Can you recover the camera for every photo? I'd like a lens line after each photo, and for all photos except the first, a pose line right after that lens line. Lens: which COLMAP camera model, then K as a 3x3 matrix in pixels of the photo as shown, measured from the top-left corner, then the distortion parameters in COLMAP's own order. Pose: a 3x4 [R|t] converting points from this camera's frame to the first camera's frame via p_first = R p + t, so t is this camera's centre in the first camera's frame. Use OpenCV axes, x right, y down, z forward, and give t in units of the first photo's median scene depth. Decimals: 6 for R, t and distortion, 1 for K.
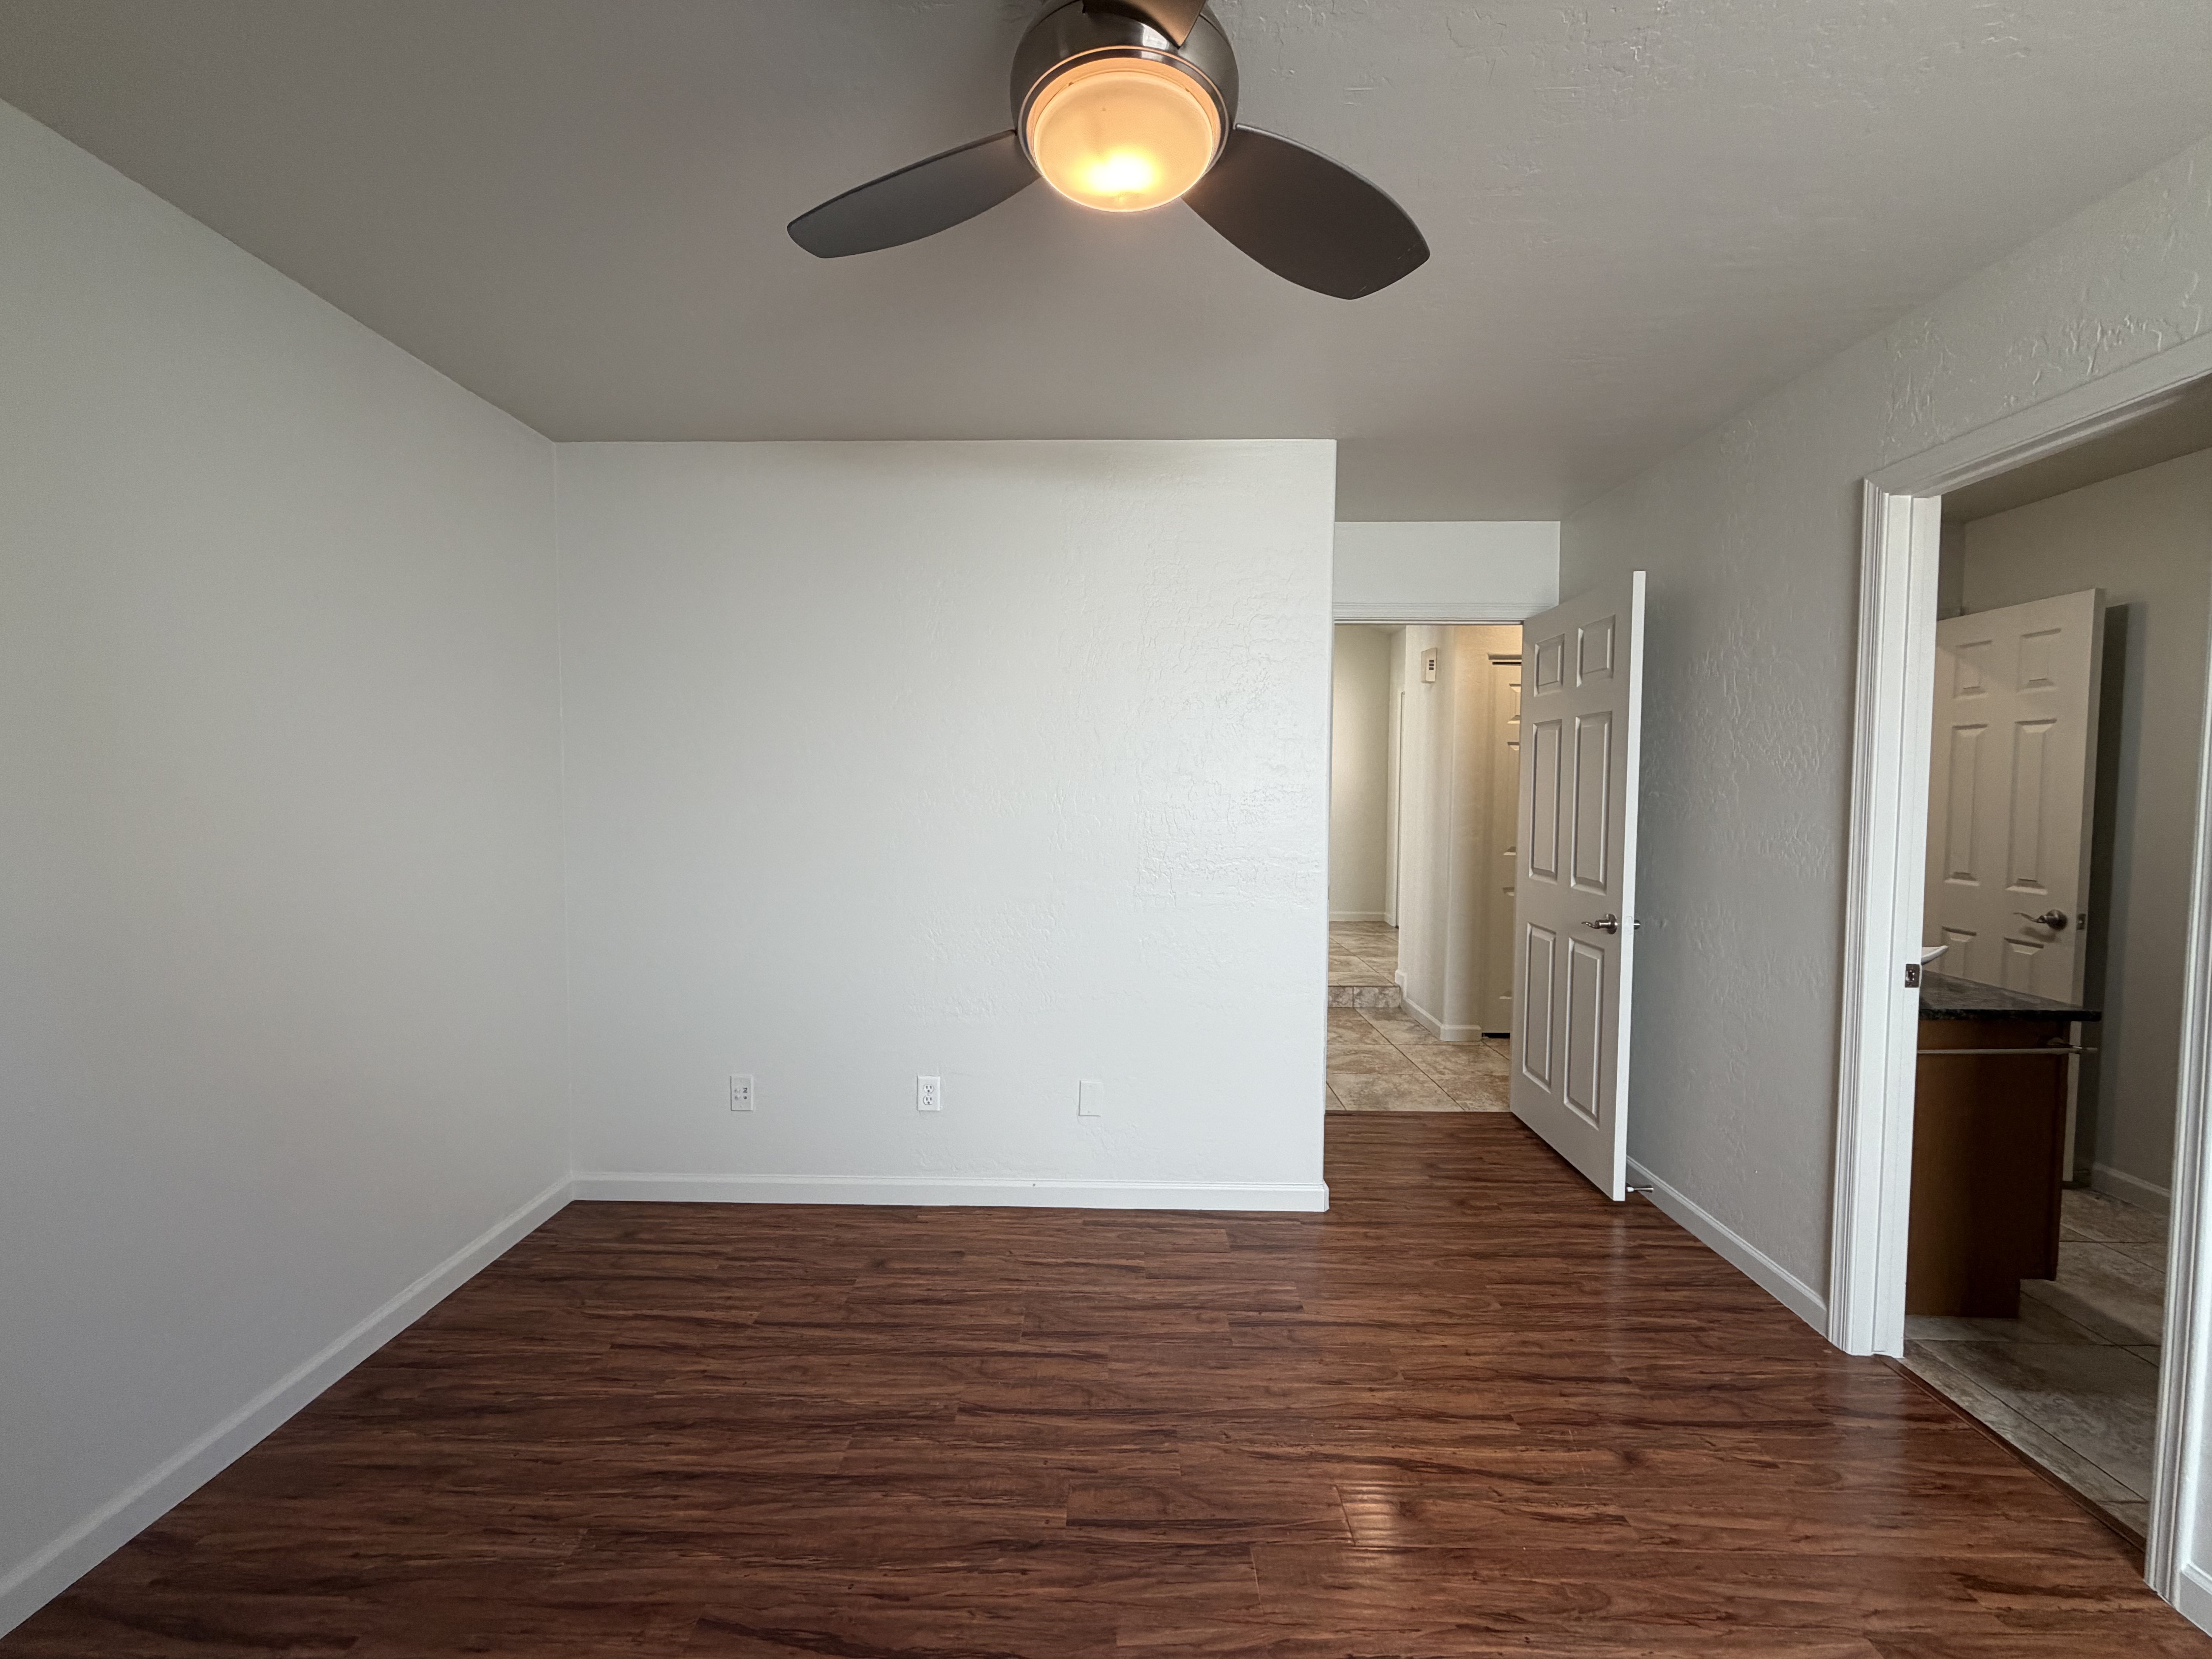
lens RADIAL K [[886.6, 0, 1096.8], [0, 886.6, 828.1], [0, 0, 1]] dist [0.000760, 0.000311]
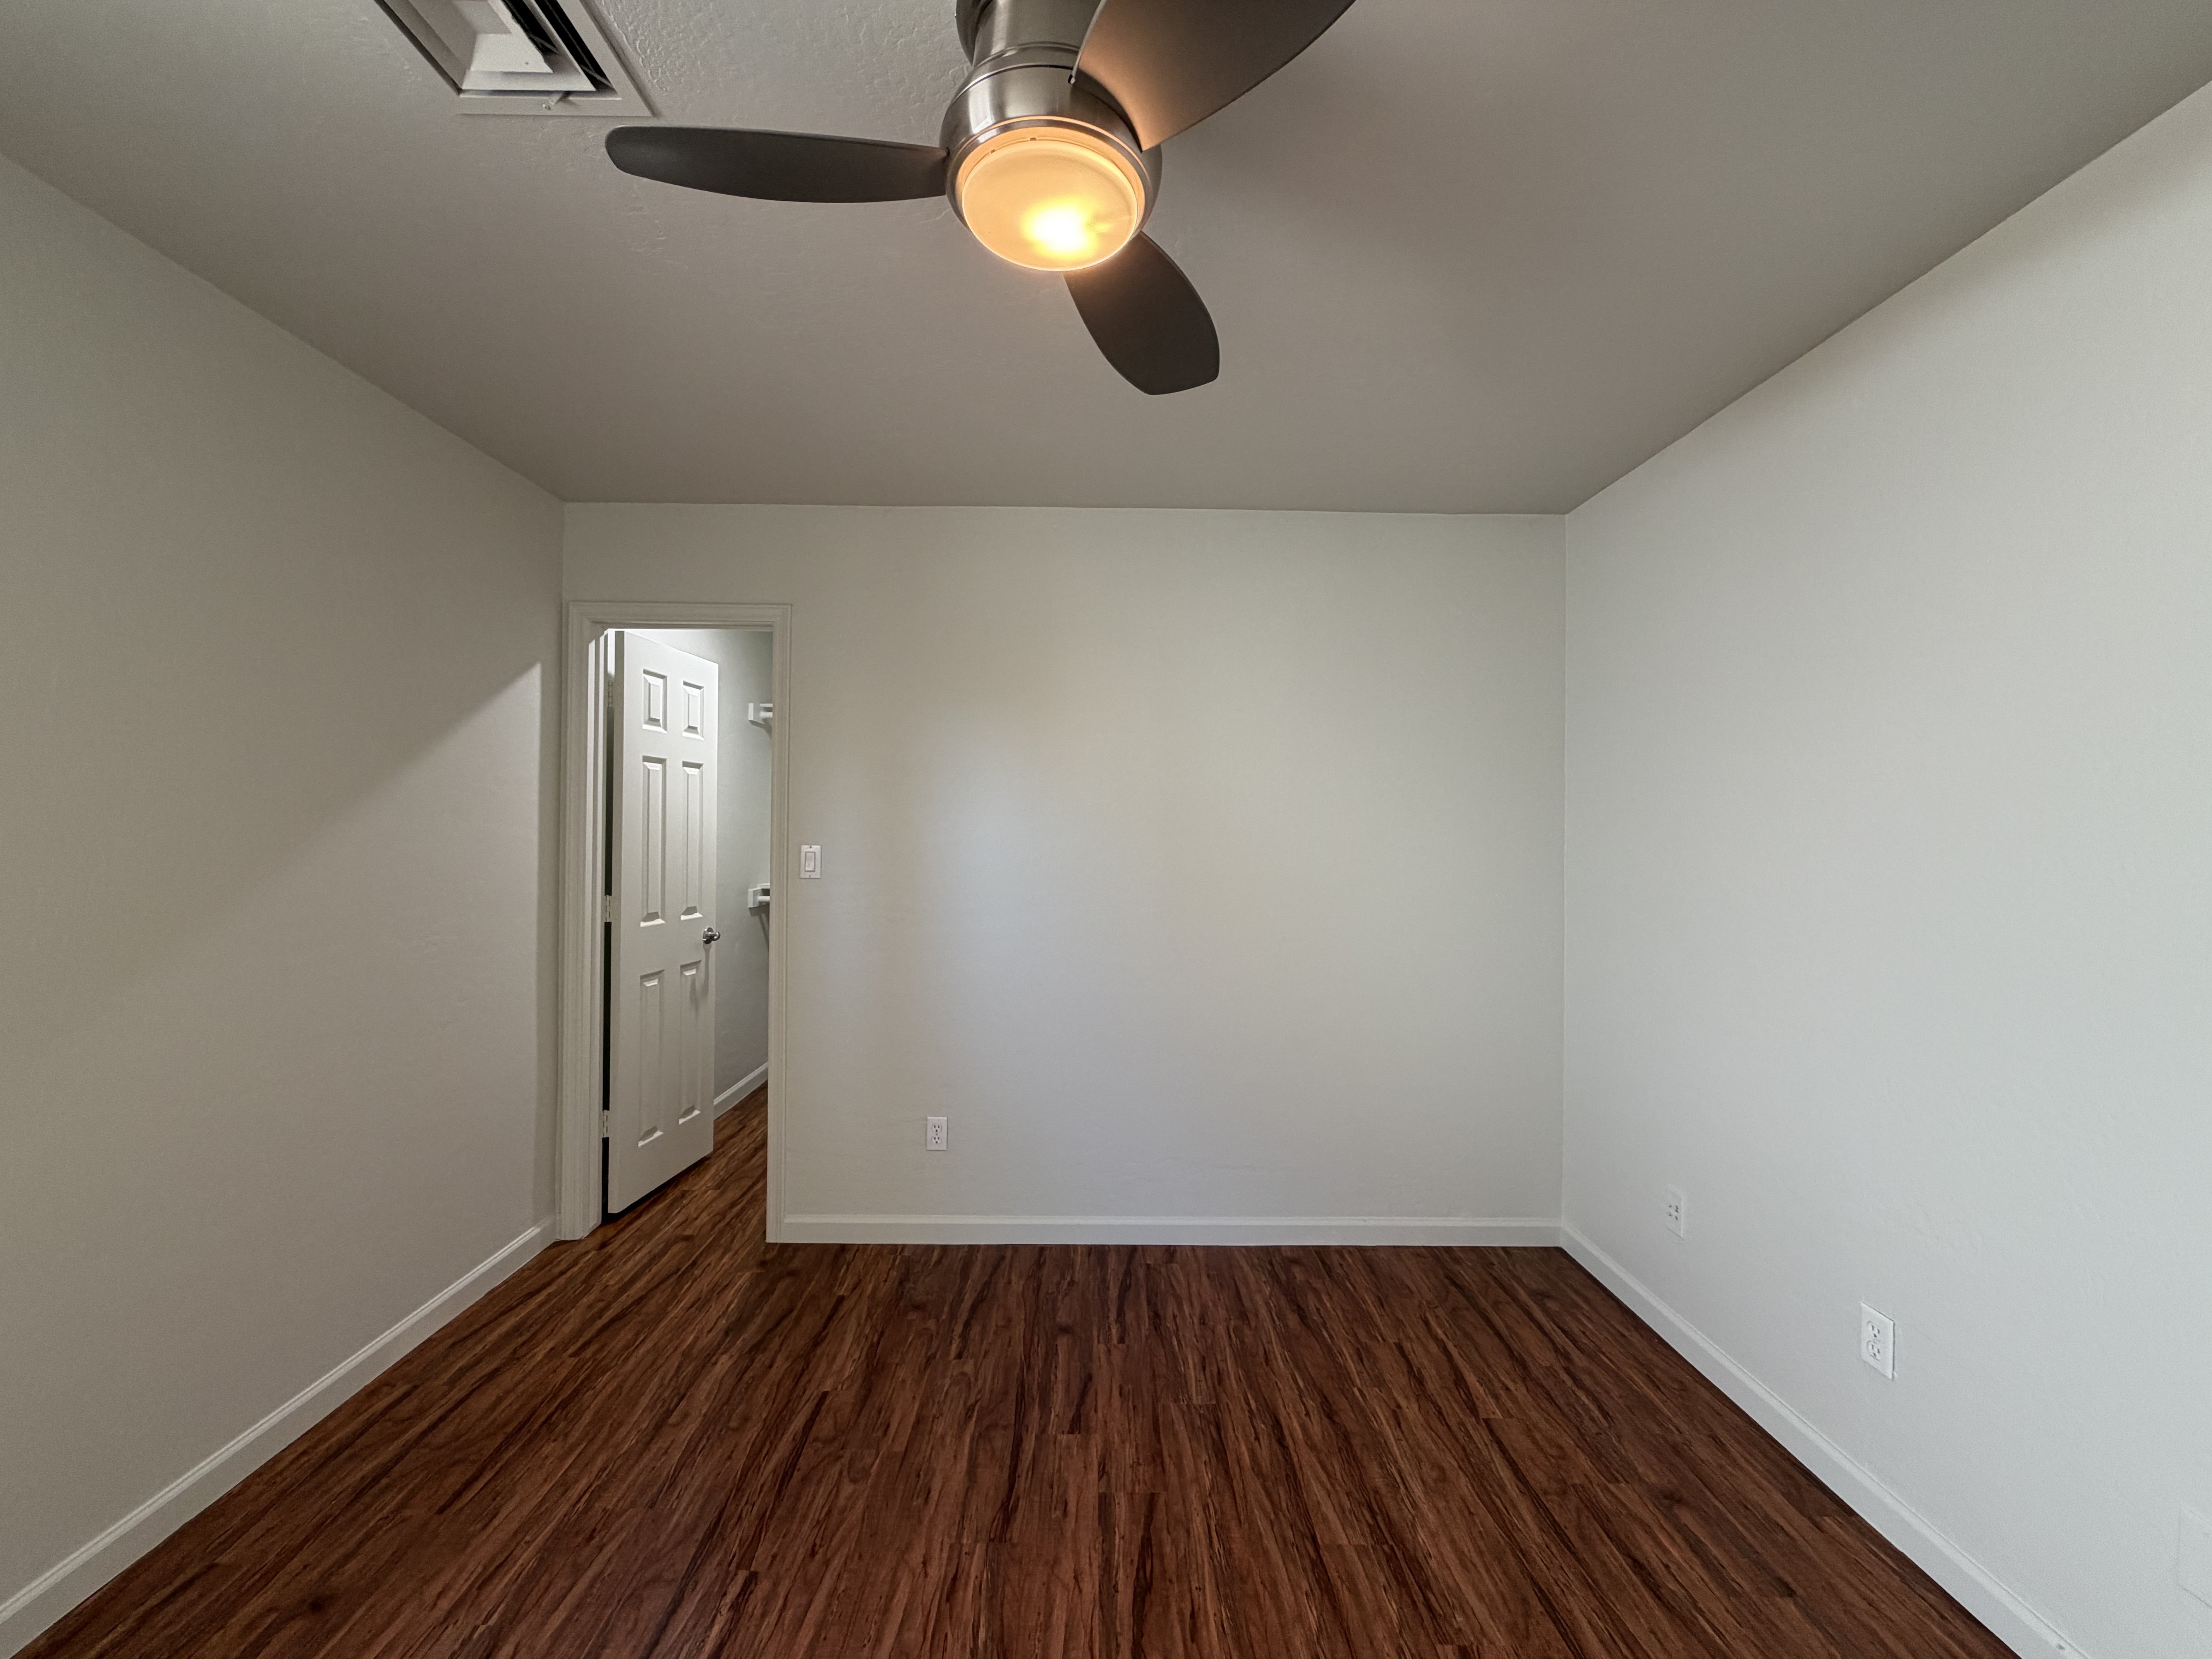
lens RADIAL K [[886.6, 0, 1097.3], [0, 886.6, 826.7], [0, 0, 1]] dist [0.000760, 0.000311]
pose [[0.018270, -0.010434, -0.999779, 0.566759], [-0.058121, 0.998244, -0.011480, -0.021489], [0.998142, 0.058318, 0.017632, 0.584528]]
